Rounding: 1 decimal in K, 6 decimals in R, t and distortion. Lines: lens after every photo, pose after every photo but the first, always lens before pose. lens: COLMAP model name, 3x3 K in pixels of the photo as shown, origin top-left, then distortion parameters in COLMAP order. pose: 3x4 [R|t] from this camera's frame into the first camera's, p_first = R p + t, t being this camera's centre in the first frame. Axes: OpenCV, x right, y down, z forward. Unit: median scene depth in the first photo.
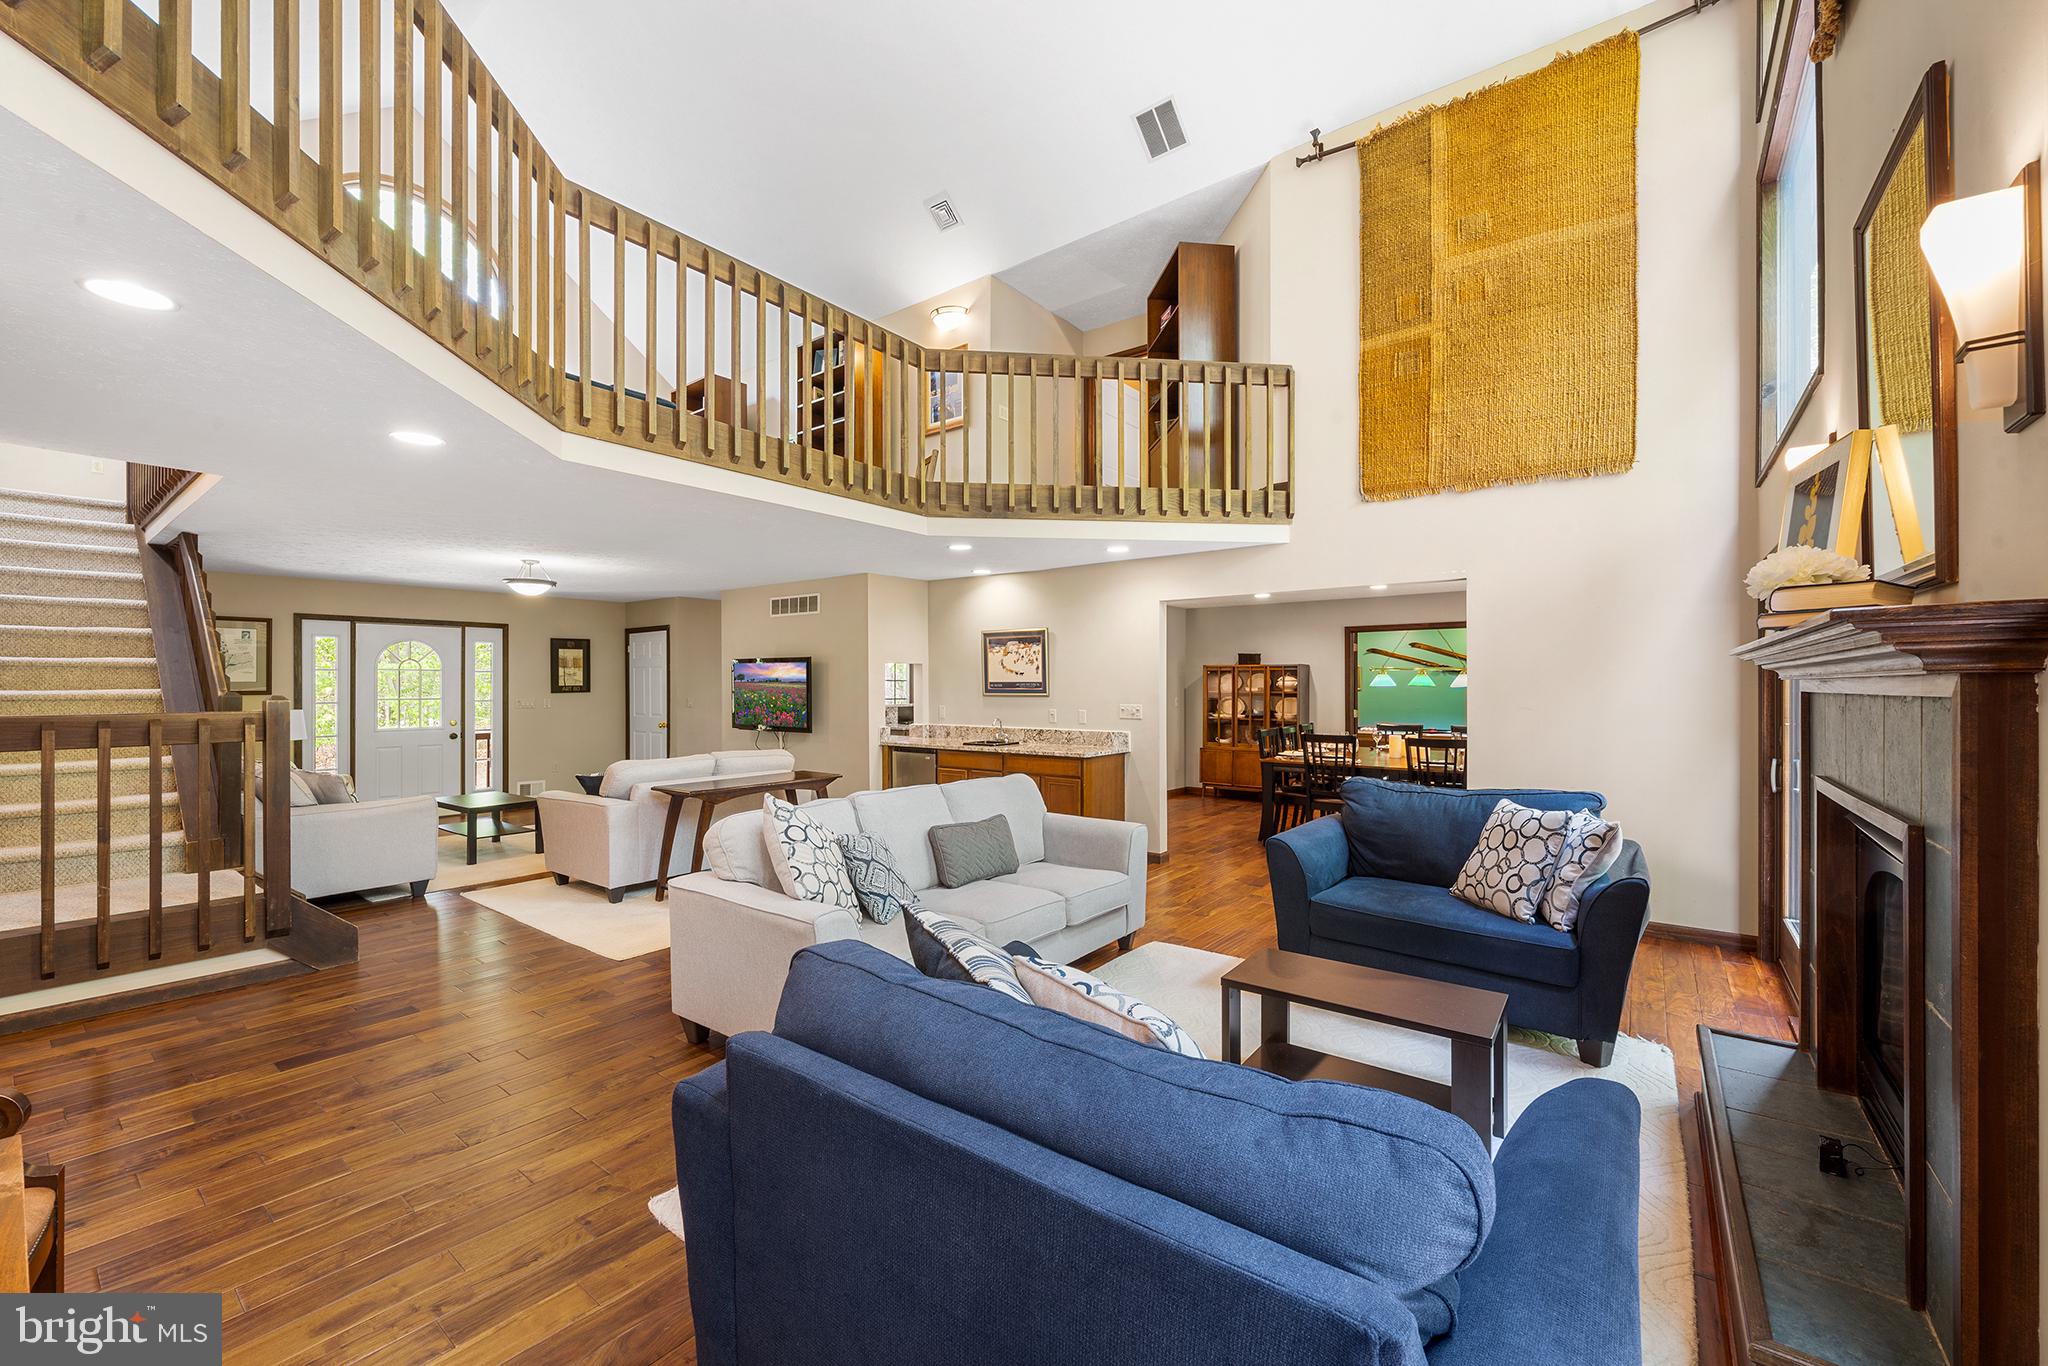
lens RADIAL K [[810.3, 0, 1032.0], [0, 810.3, 681.9], [0, 0, 1]] dist [-0.003361, -0.000393]
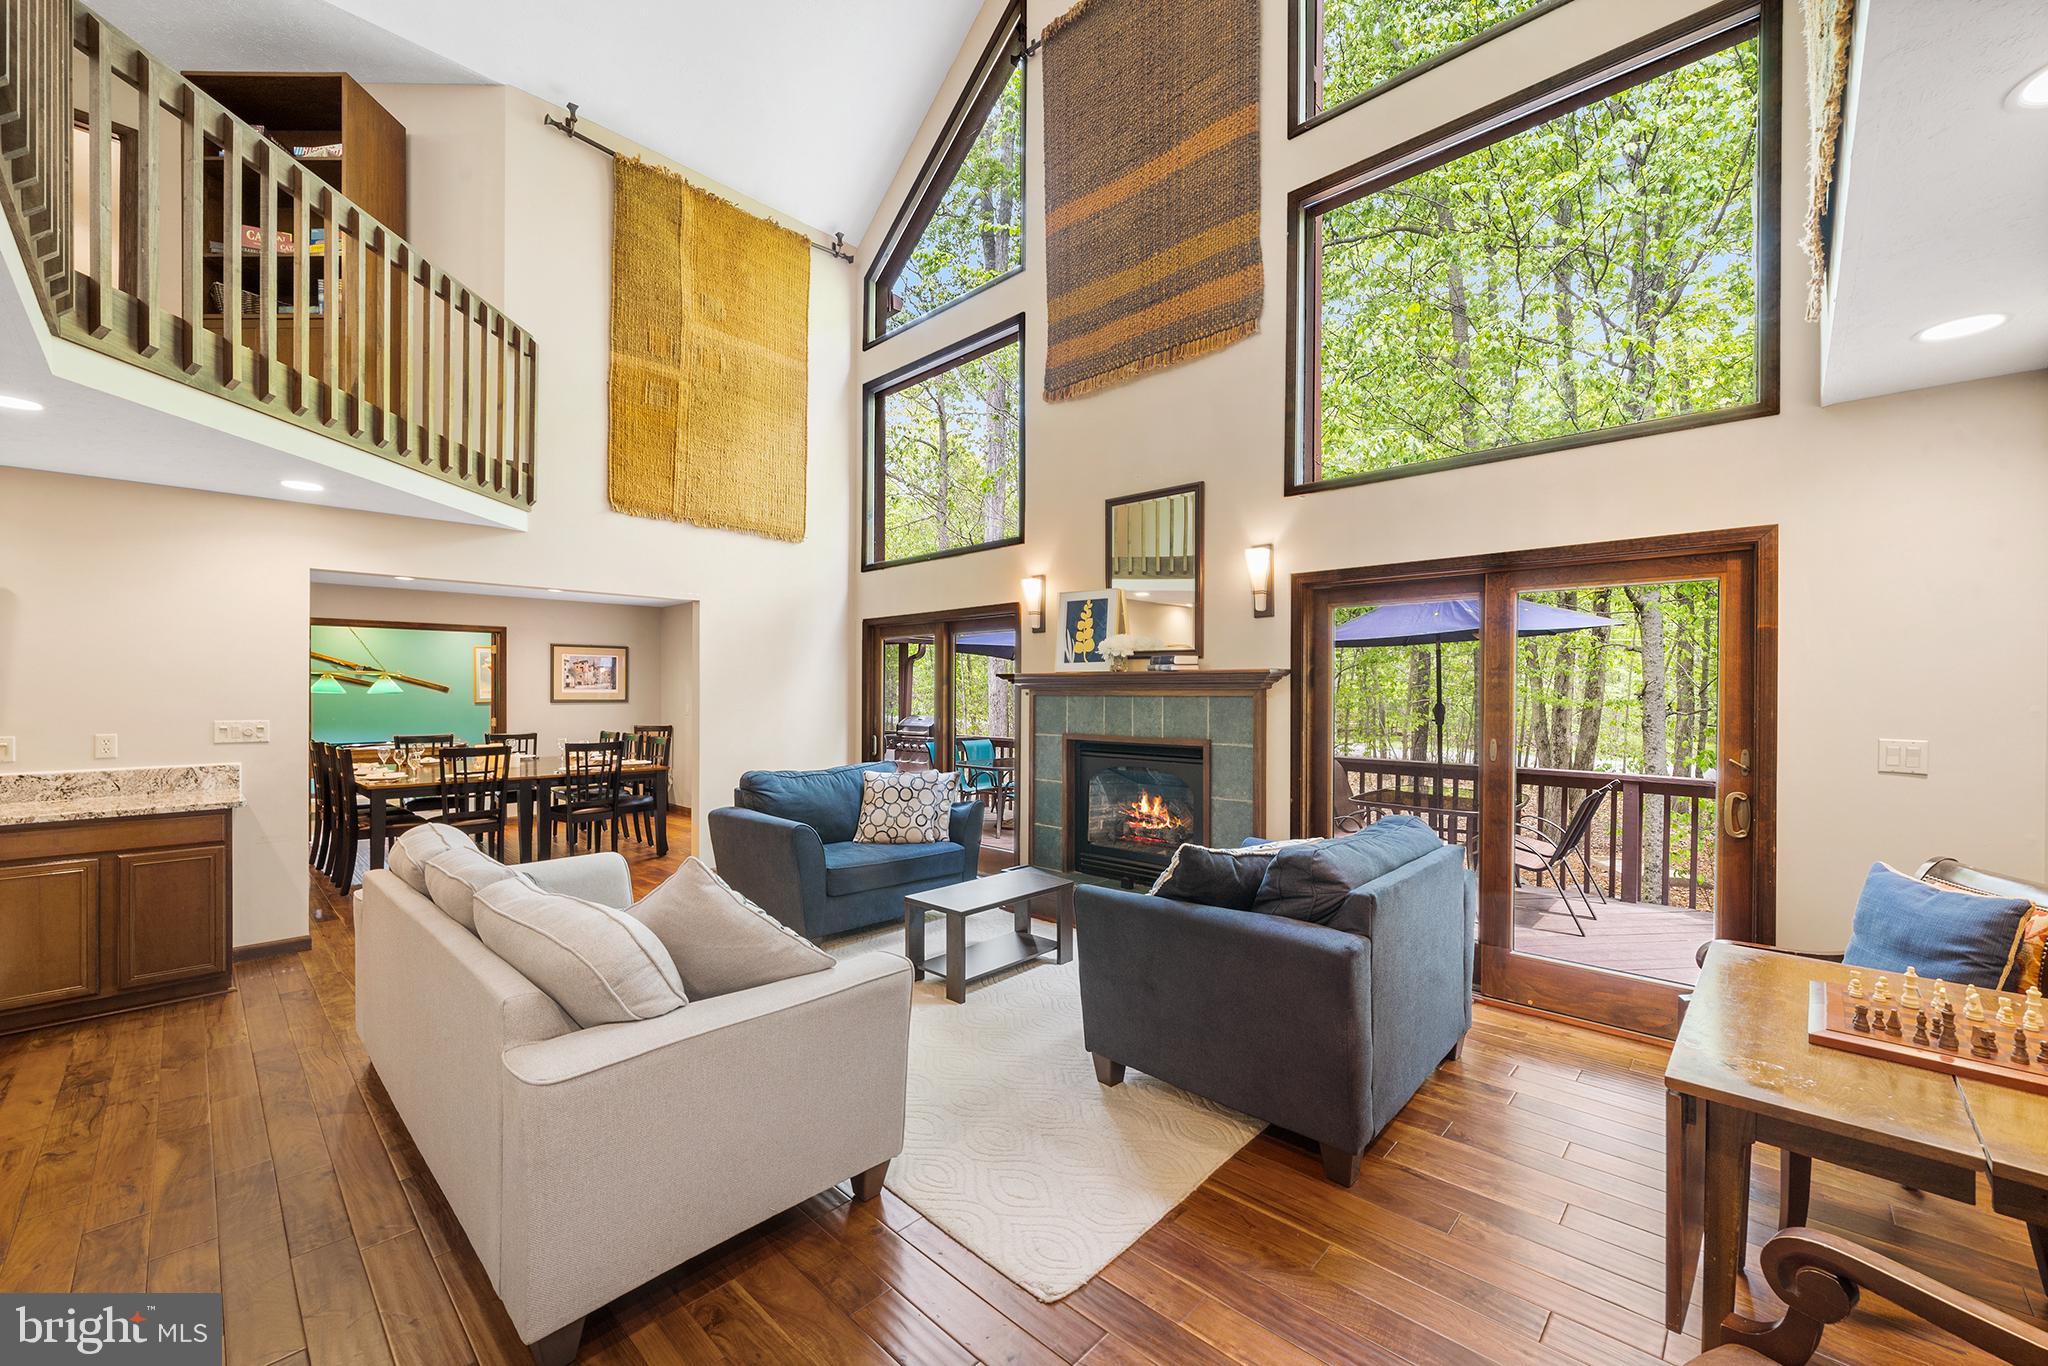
lens RADIAL K [[794.6, 0, 1019.5], [0, 794.6, 692.0], [0, 0, 1]] dist [-0.003013, -0.000272]
pose [[0.115056, 0.001463, 0.993358, -0.502980], [-0.005544, 0.999984, -0.000831, 0.003050], [-0.993343, -0.005411, 0.115063, 0.365921]]
